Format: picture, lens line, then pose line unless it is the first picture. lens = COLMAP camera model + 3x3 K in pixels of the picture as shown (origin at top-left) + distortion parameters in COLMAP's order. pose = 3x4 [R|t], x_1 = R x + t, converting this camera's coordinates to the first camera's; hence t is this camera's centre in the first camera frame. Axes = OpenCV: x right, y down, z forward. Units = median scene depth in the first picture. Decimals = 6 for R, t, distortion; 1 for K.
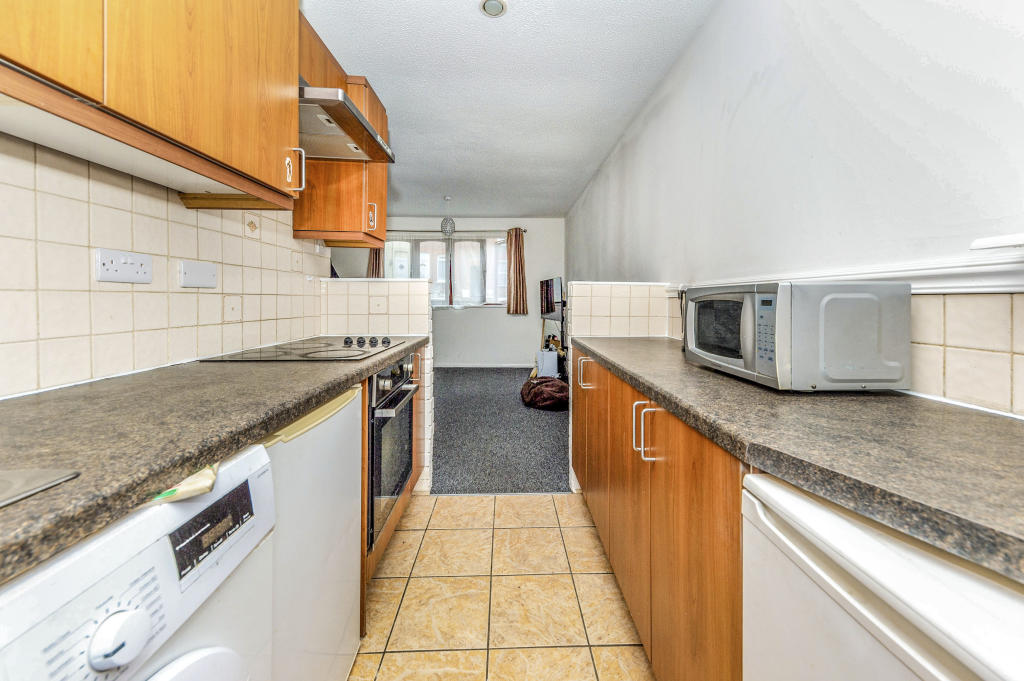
lens RADIAL K [[386.0, 0, 523.2], [0, 386.0, 301.3], [0, 0, 1]] dist [0.010115, -0.001662]
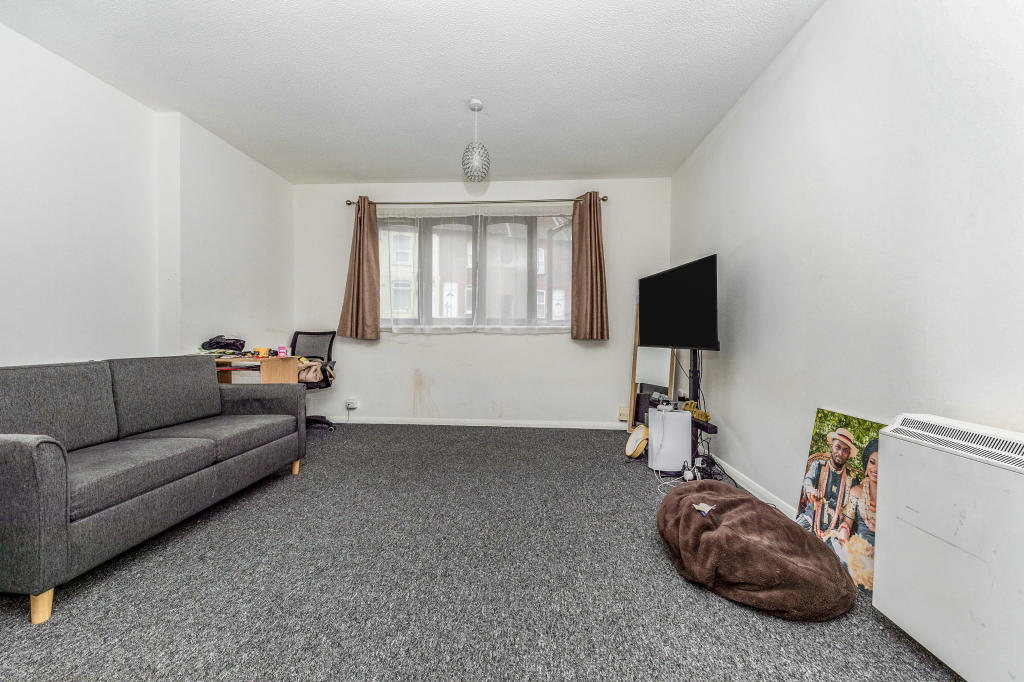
lens RADIAL K [[386.0, 0, 512.8], [0, 386.0, 339.9], [0, 0, 1]] dist [0.010115, -0.001662]
pose [[0.995041, 0.000510, -0.099468, -0.076268], [0.000436, 0.999955, 0.009487, 0.026987], [0.099468, -0.009483, 0.994996, 0.396931]]
